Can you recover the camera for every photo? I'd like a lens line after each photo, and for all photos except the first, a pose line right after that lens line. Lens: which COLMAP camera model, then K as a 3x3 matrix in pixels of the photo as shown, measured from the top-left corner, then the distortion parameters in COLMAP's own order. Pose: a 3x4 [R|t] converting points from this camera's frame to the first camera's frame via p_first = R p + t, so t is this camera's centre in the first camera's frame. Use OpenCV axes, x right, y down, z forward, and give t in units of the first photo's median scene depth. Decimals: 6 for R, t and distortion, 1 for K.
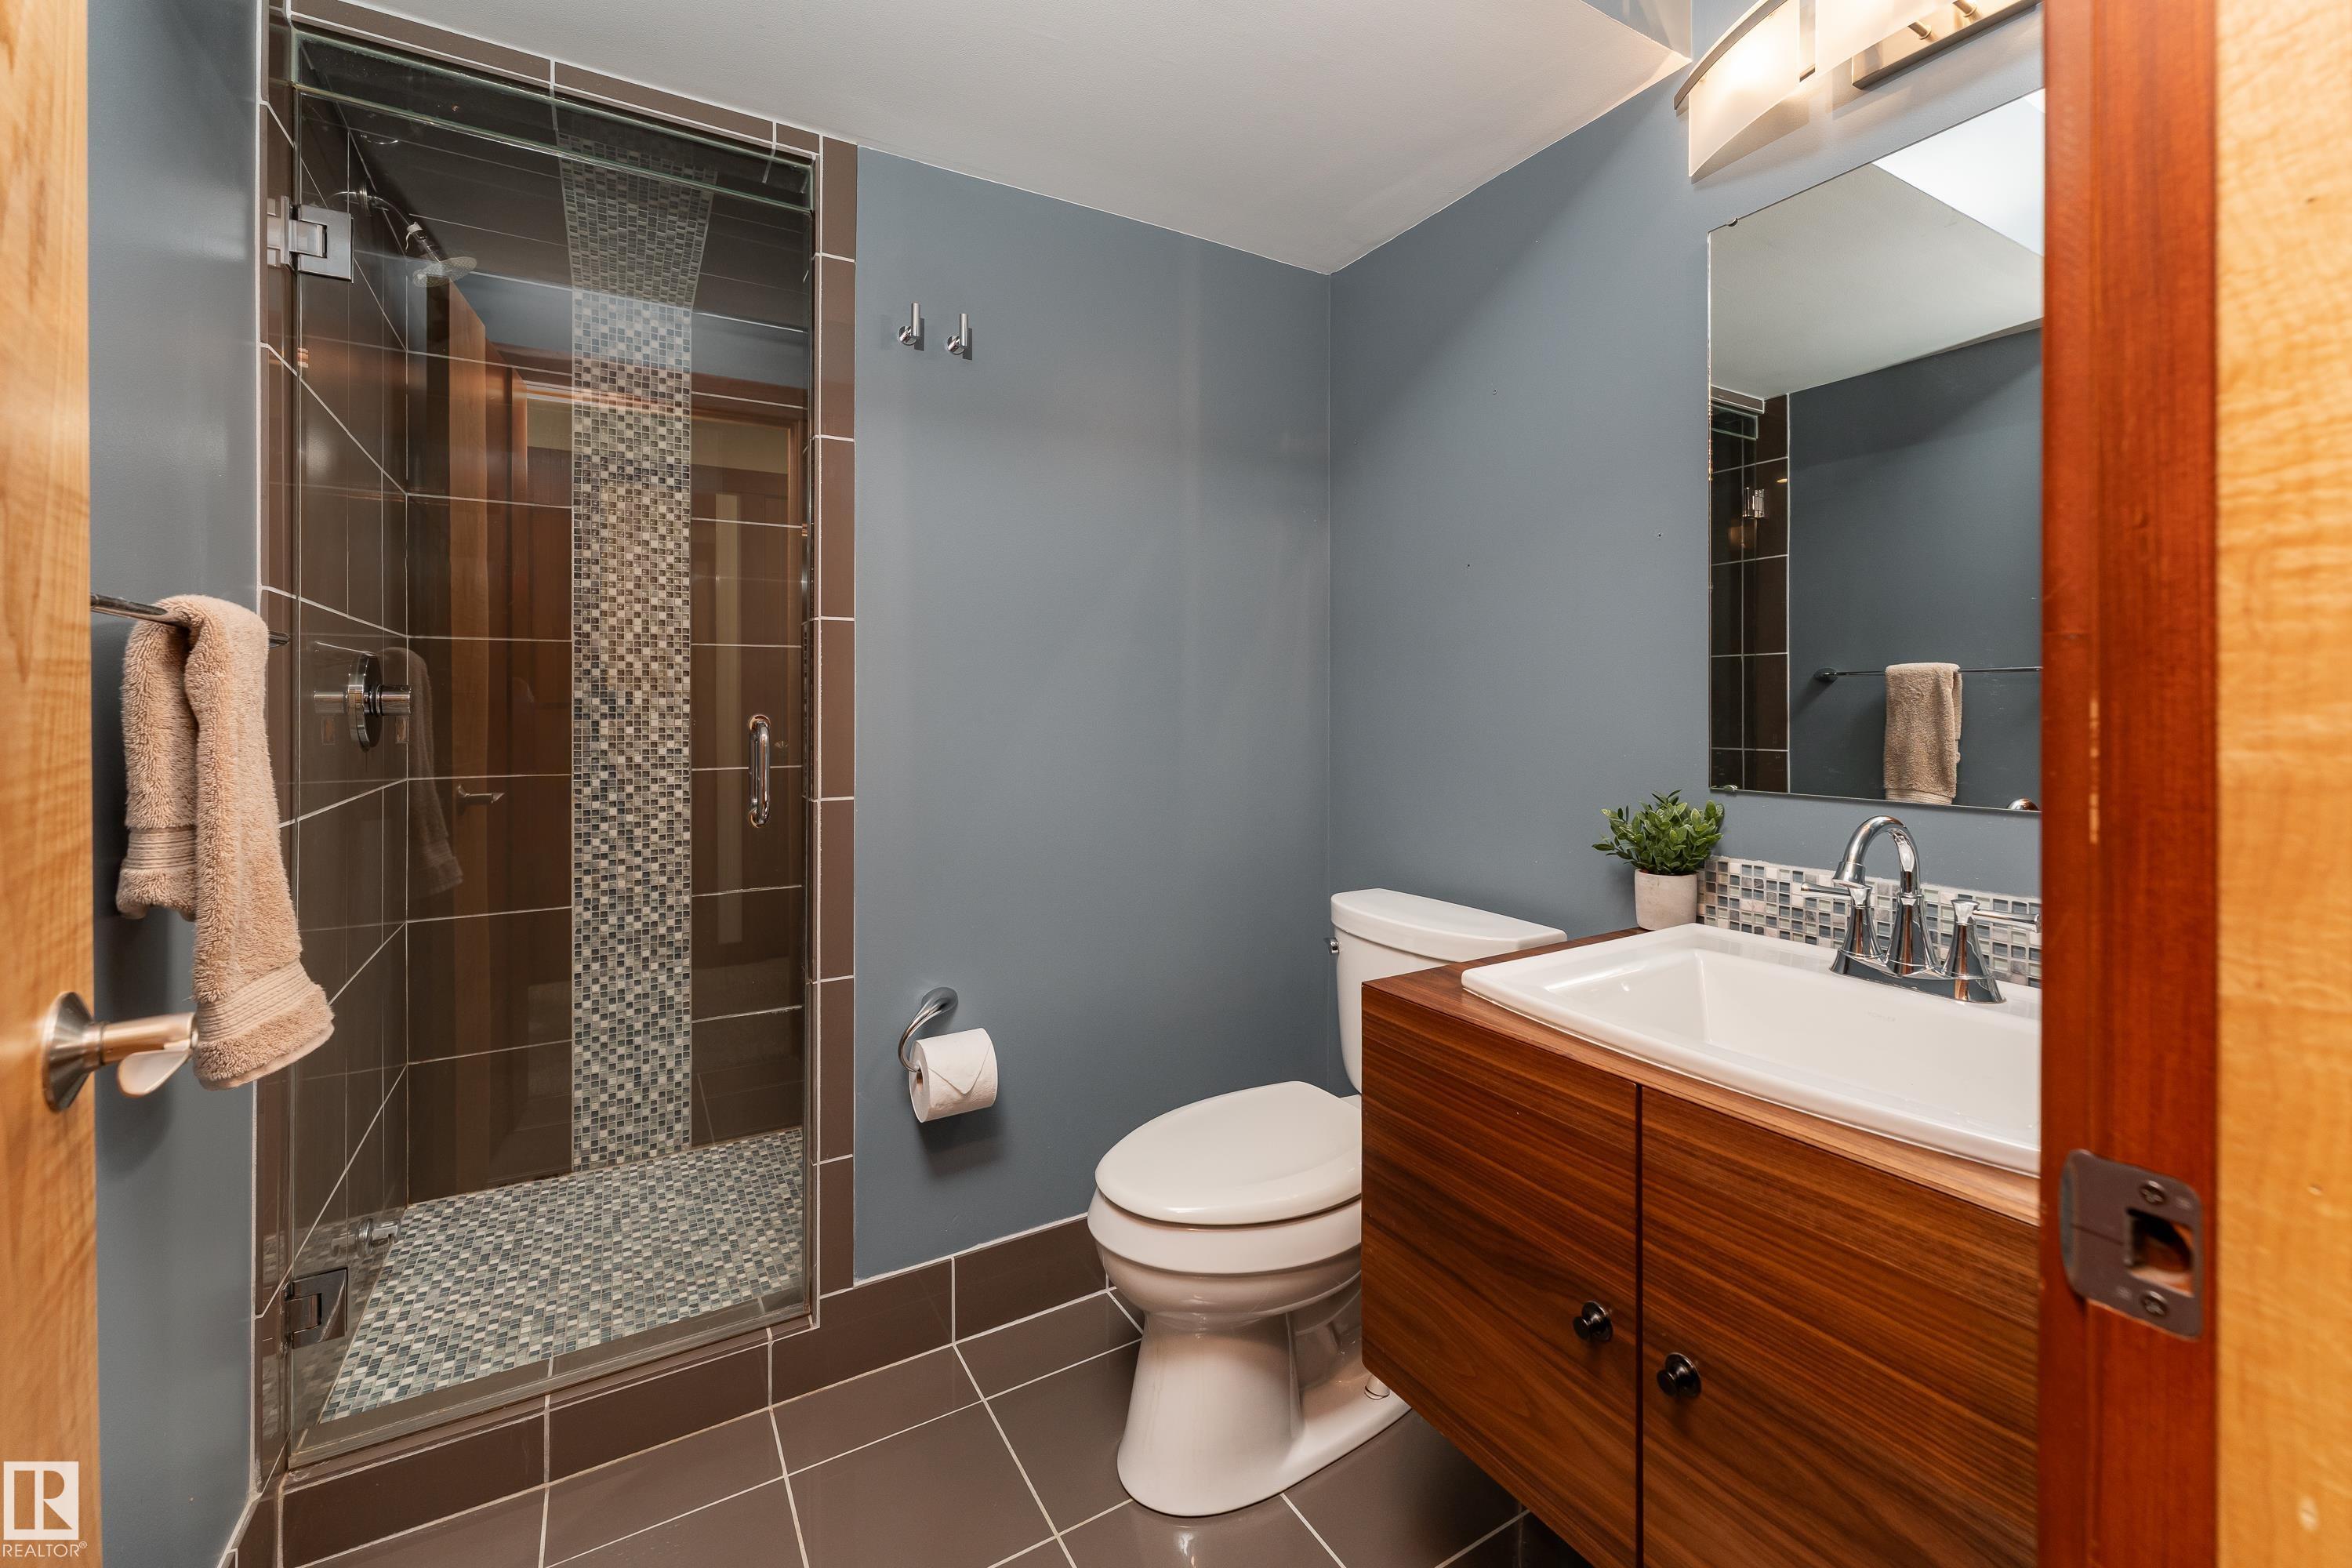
lens RADIAL K [[968.4, 0, 1173.4], [0, 968.4, 702.9], [0, 0, 1]] dist [0.000249, -0.000100]
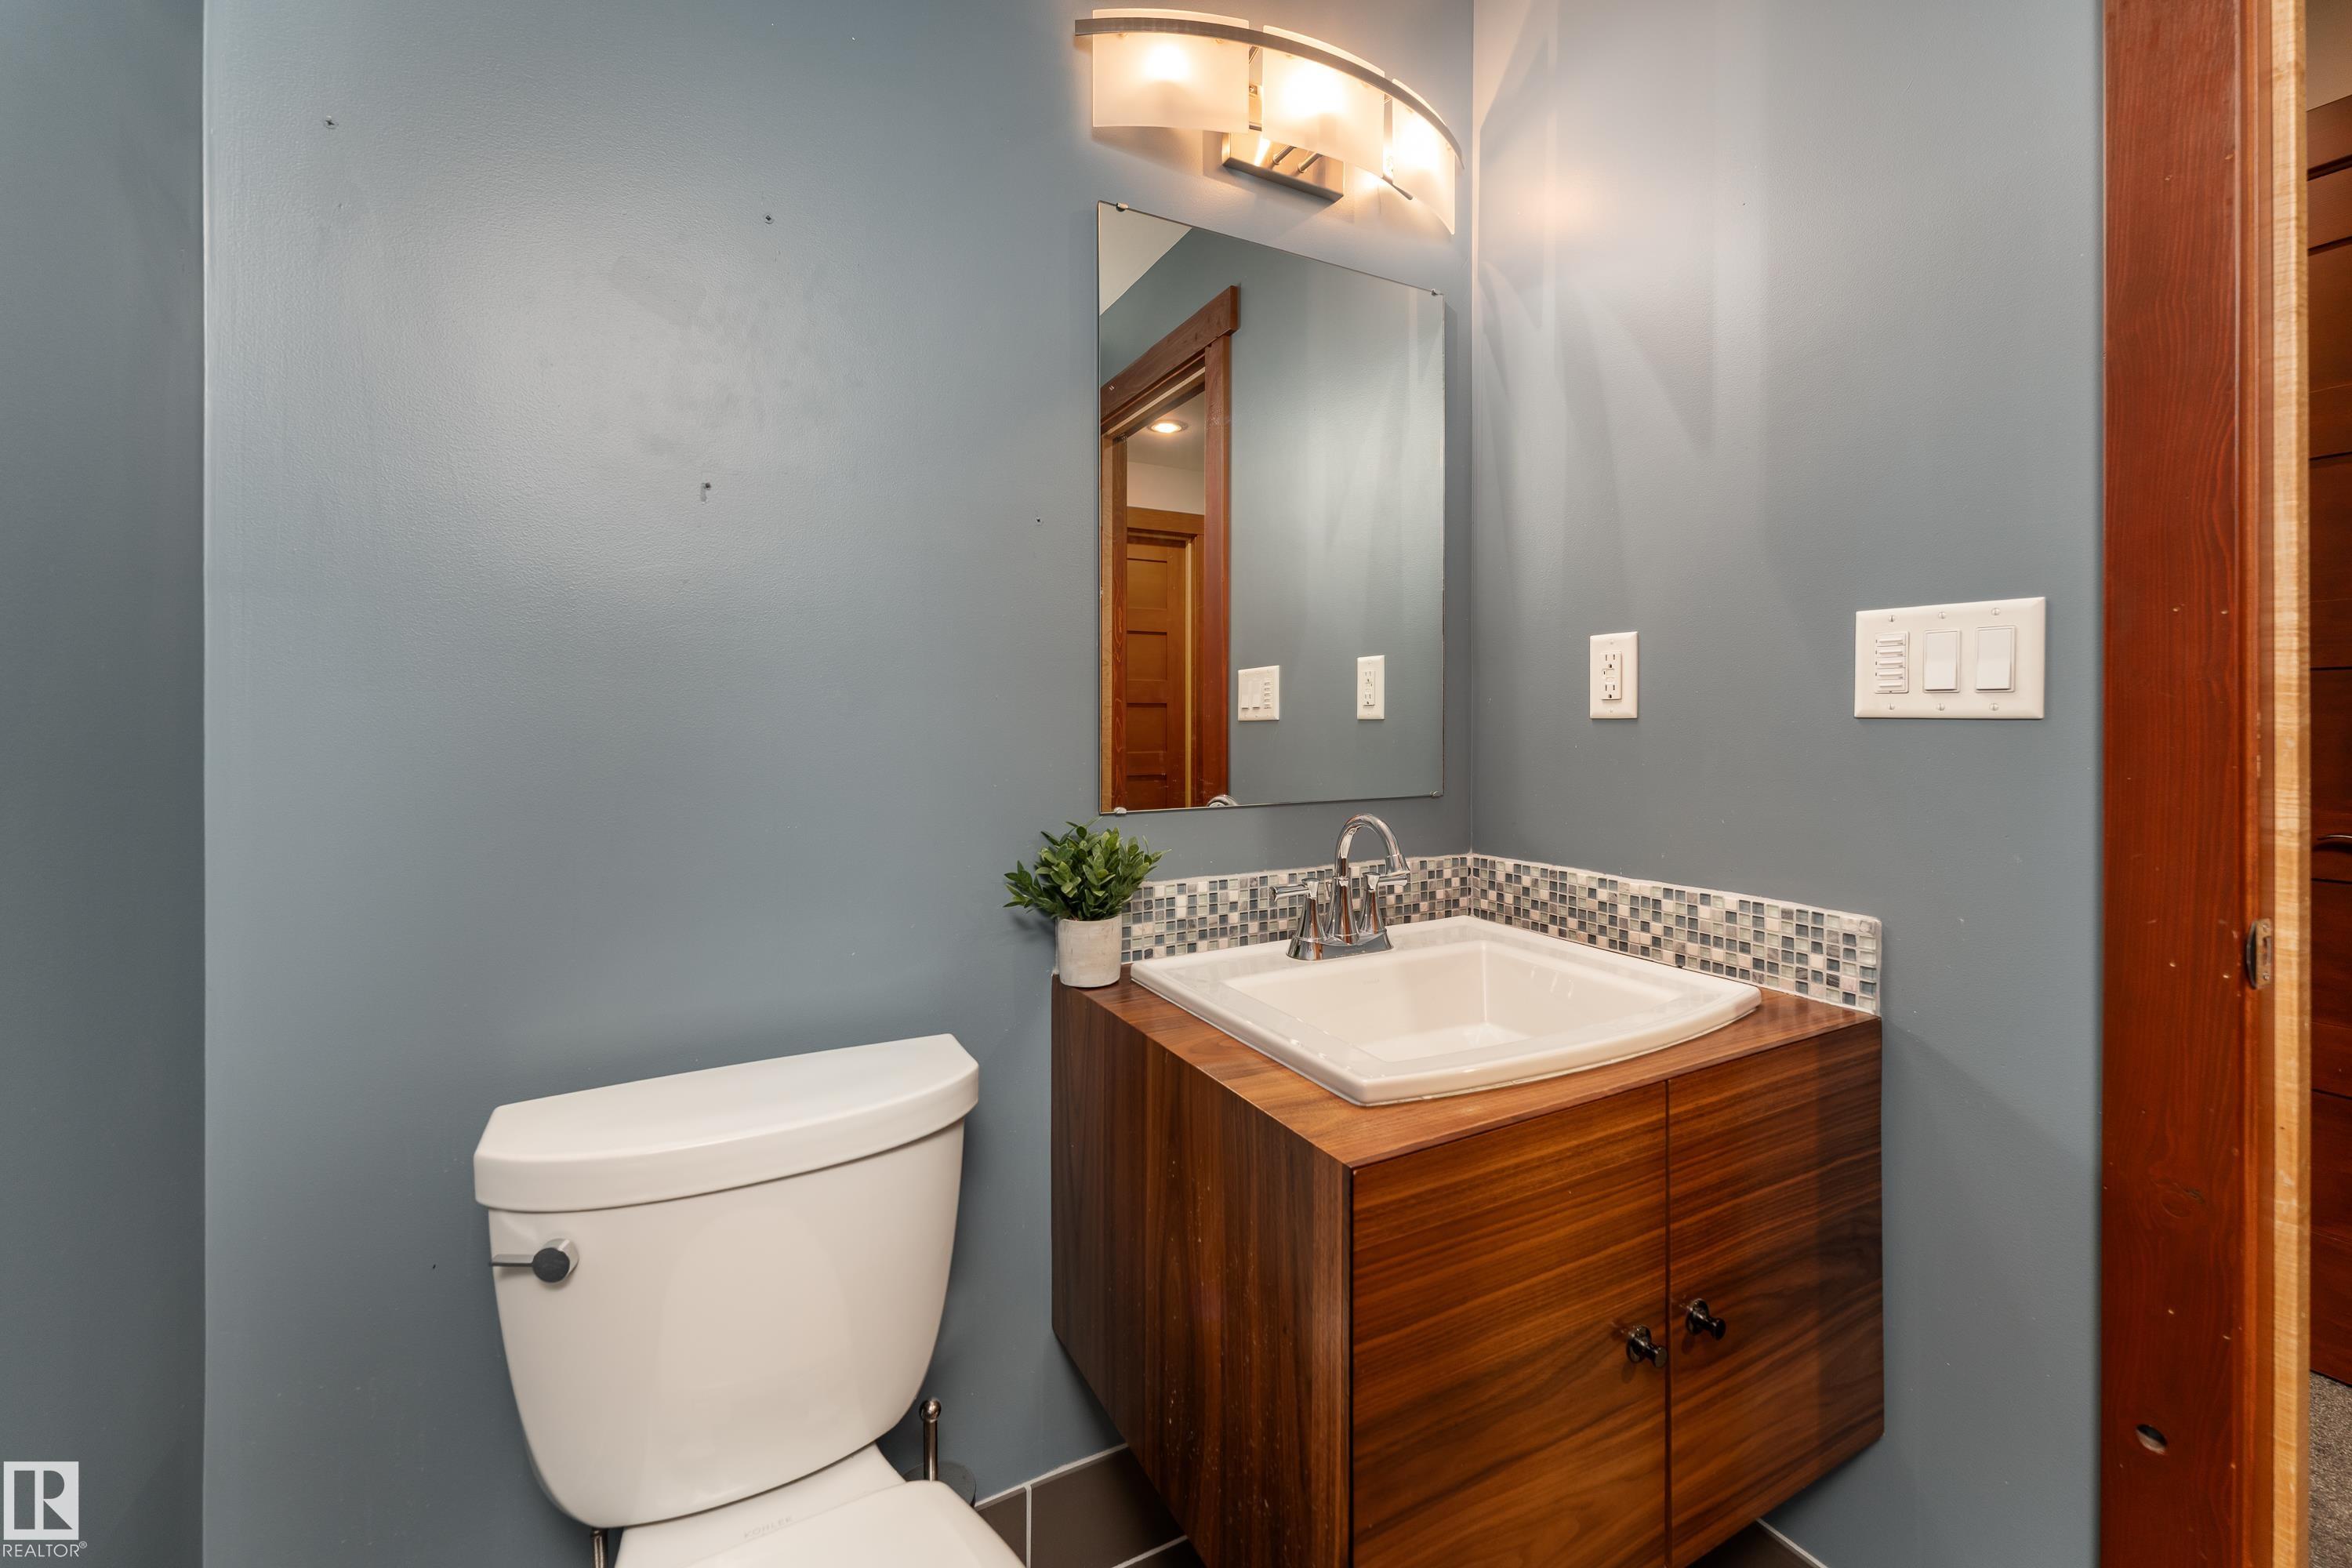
lens RADIAL K [[968.4, 0, 1186.4], [0, 968.4, 713.7], [0, 0, 1]] dist [0.000249, -0.000100]
pose [[0.021546, 0.003365, 0.999762, -0.449196], [0.002743, 0.999990, -0.003425, -0.003080], [-0.999764, 0.002816, 0.021537, 1.145506]]
